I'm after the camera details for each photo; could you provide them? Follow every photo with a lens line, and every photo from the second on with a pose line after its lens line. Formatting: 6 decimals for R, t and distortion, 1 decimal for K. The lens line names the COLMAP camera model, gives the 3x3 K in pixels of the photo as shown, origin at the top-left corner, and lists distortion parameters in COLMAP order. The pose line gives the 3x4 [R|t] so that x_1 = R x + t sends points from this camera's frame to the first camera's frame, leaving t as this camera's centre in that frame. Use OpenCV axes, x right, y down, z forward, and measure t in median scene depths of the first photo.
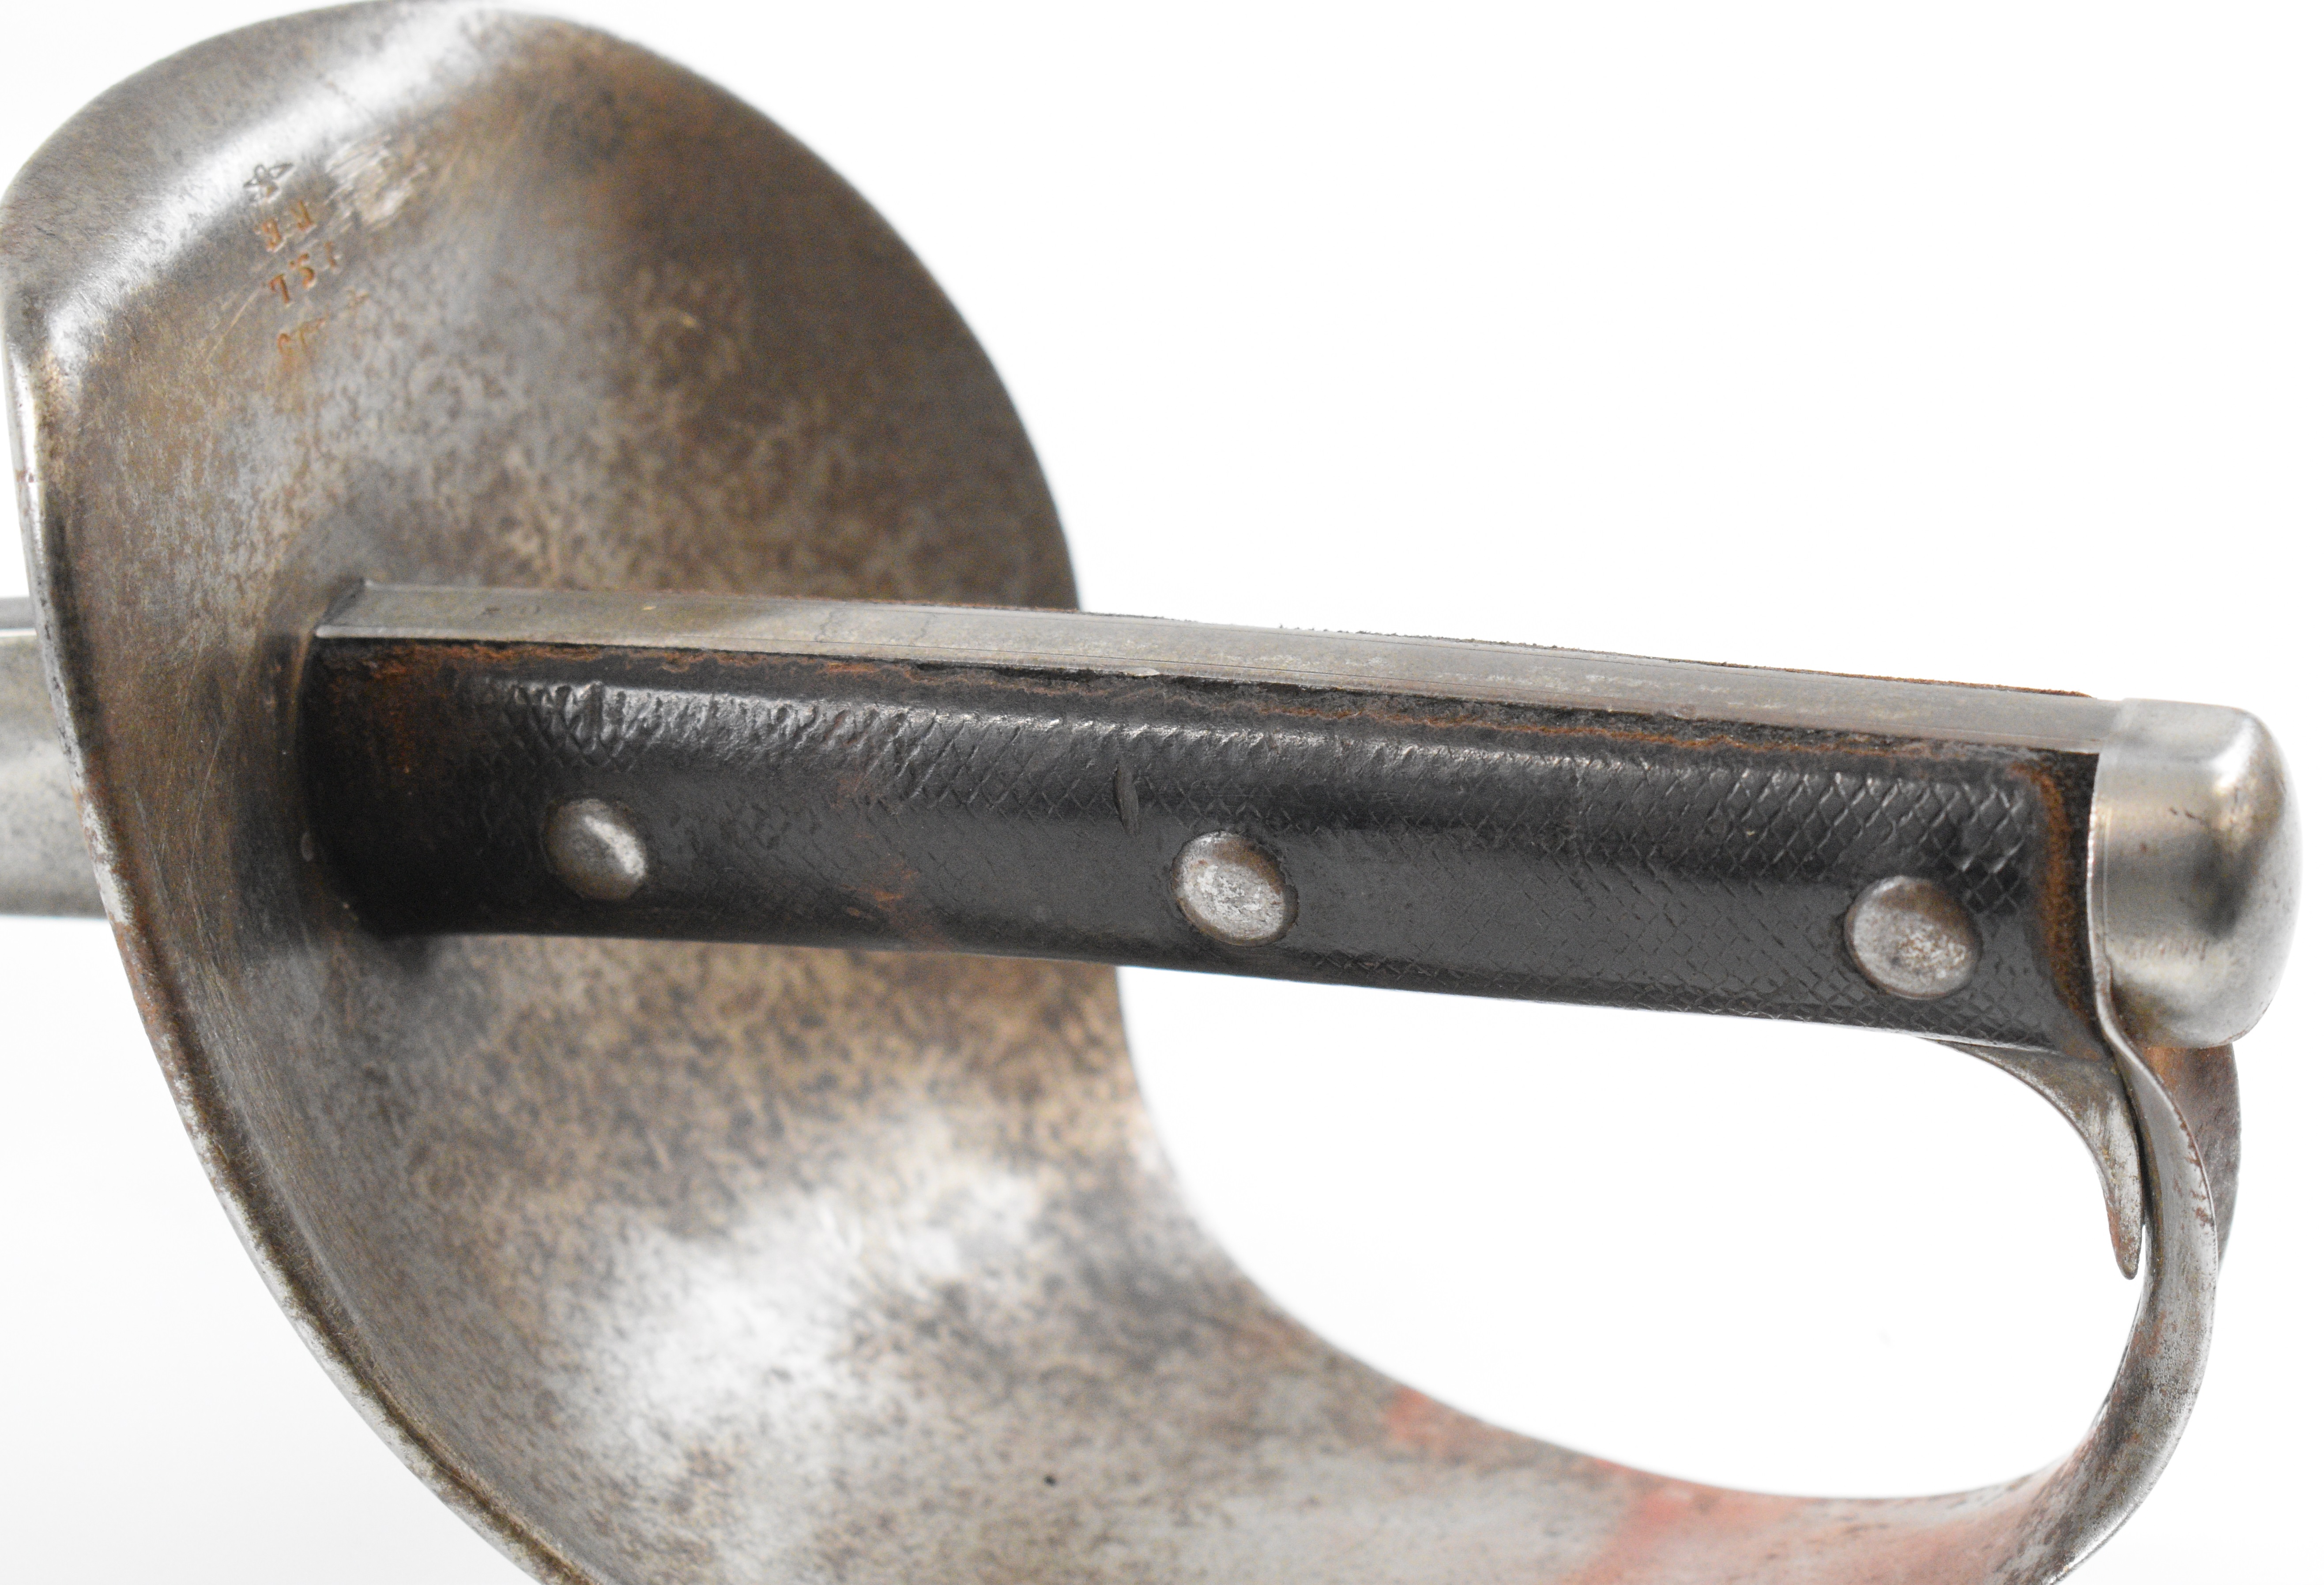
lens RADIAL K [[5305.8, 0, 1162.5], [0, 5305.8, 797.5], [0, 0, 1]] dist [0.000321, 0.000000]
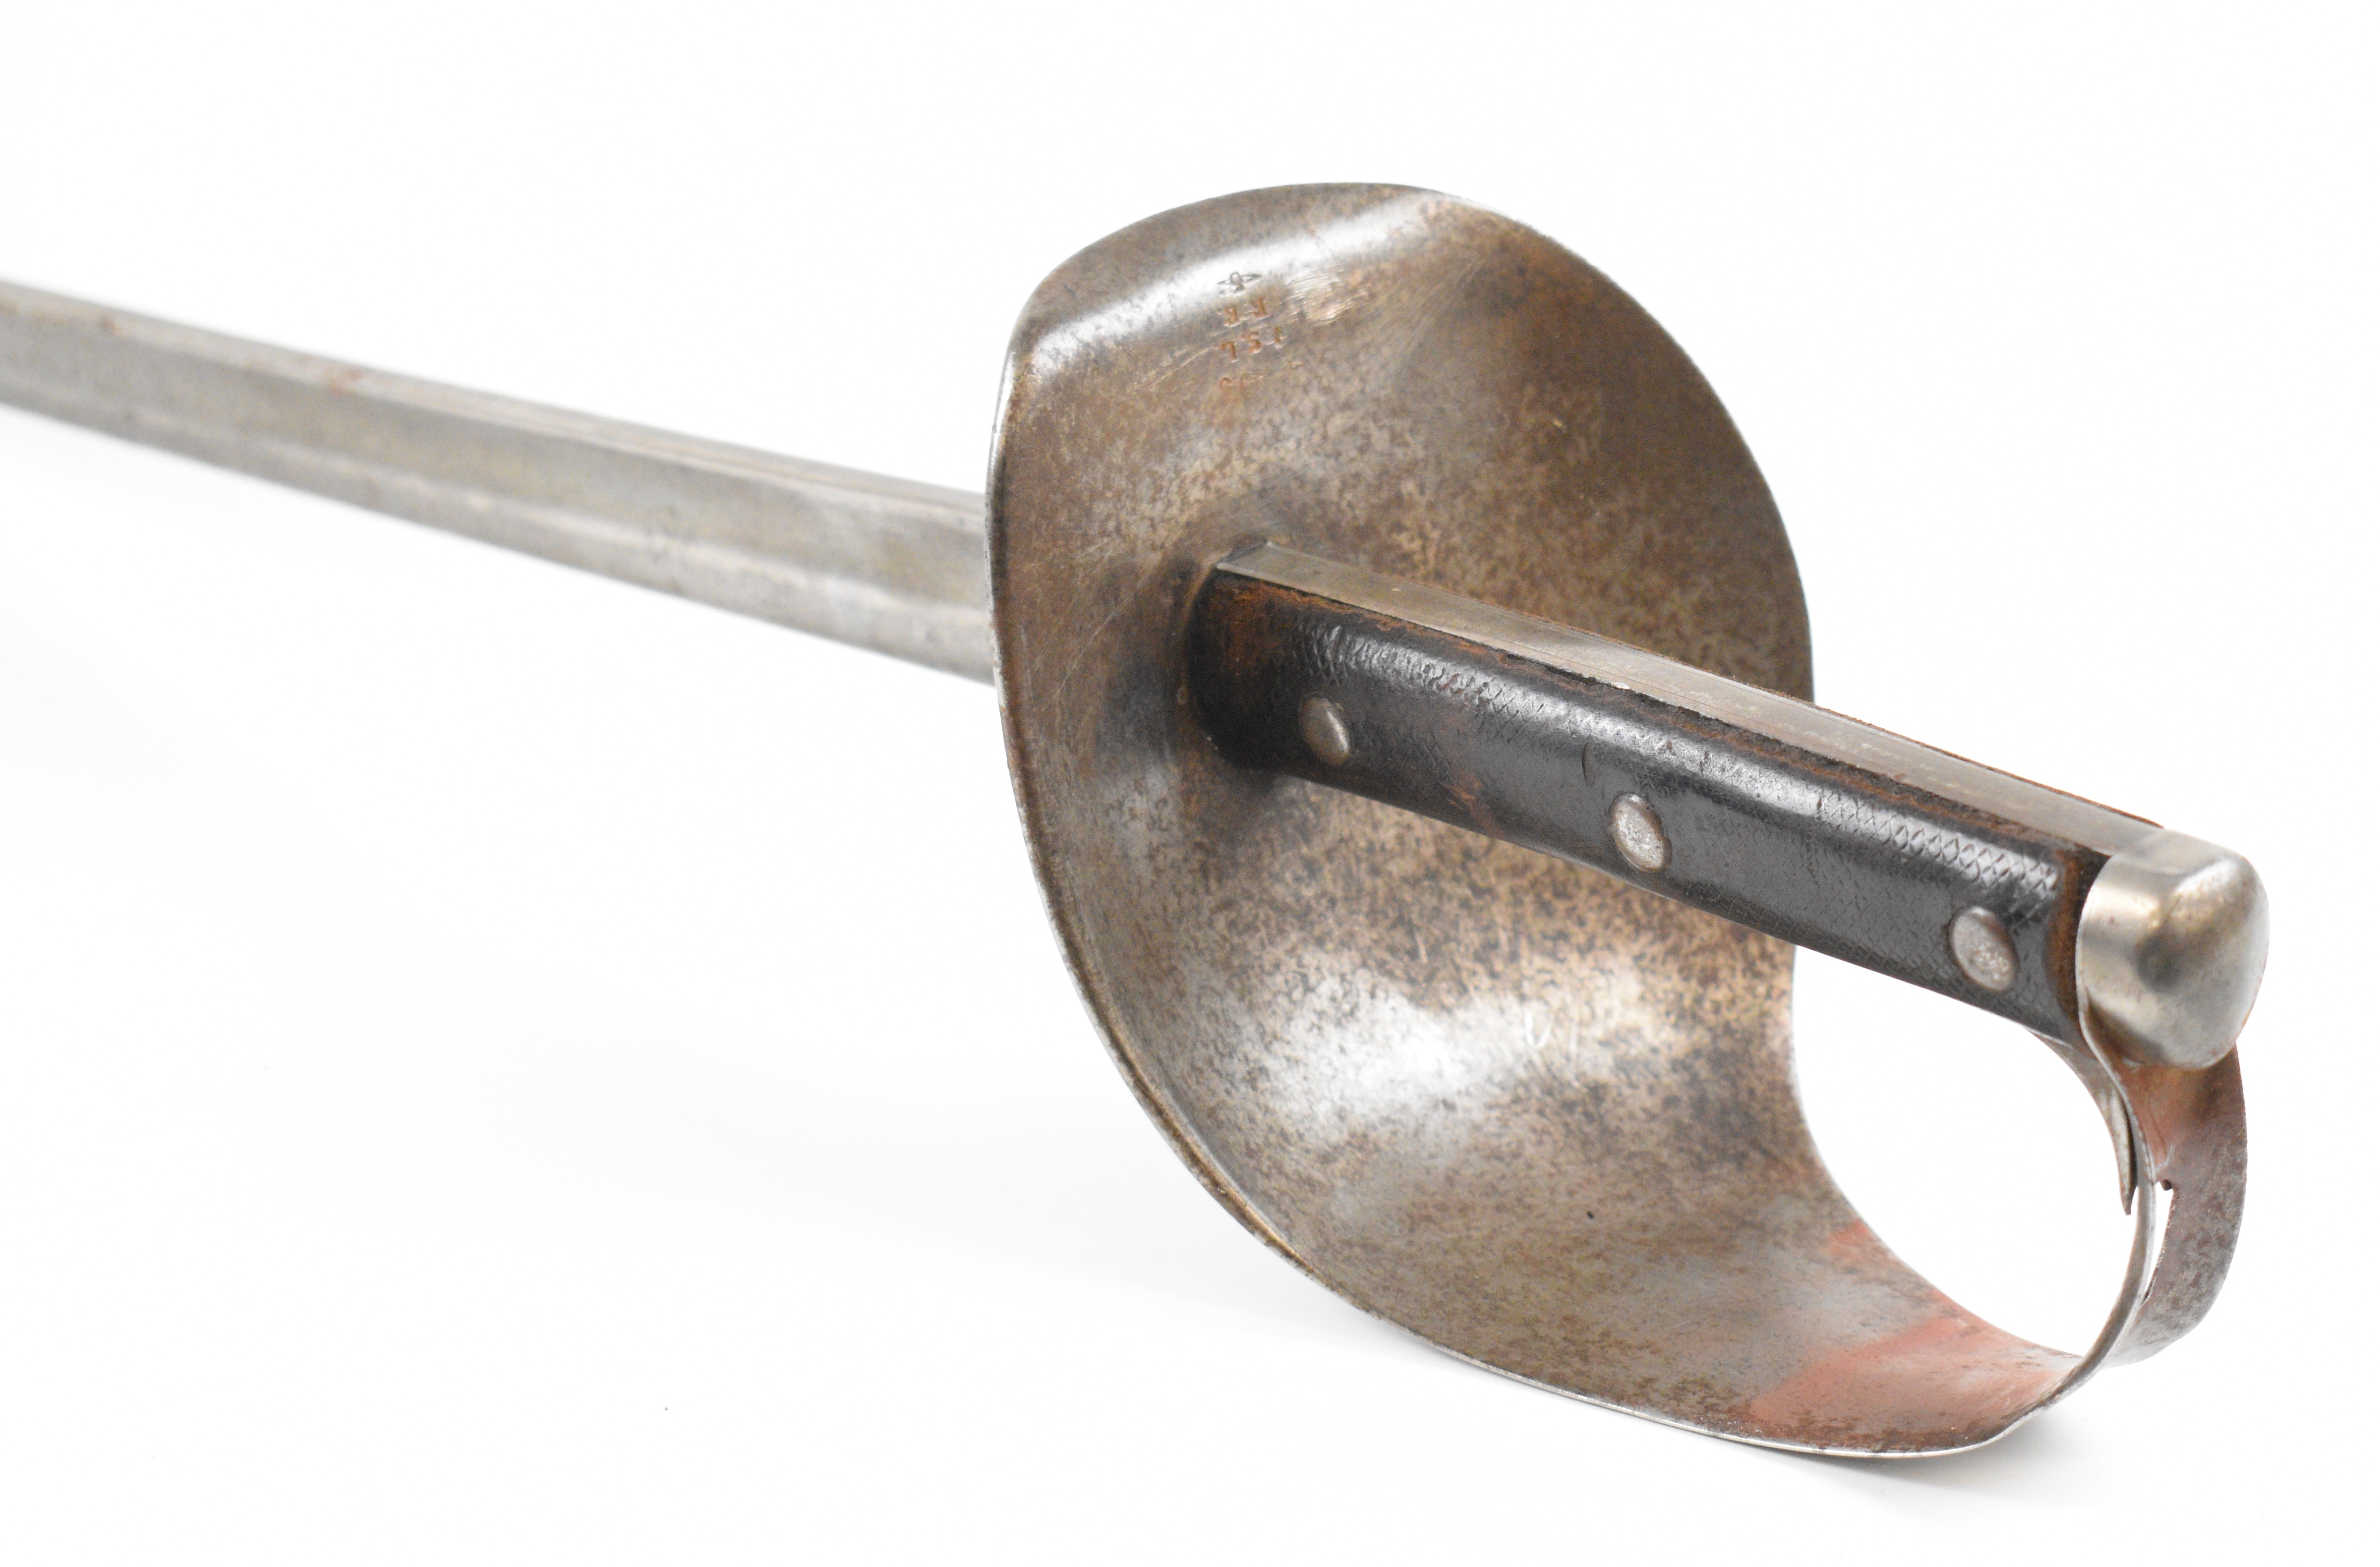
lens RADIAL K [[4347.3, 0, 1190.4], [0, 4347.3, 779.1], [0, 0, 1]] dist [-0.045196, 0.000000]
pose [[0.902007, 0.214413, -0.374713, 0.321597], [-0.215122, 0.975748, 0.040487, -0.018718], [0.374306, 0.044090, 0.926256, -0.201516]]
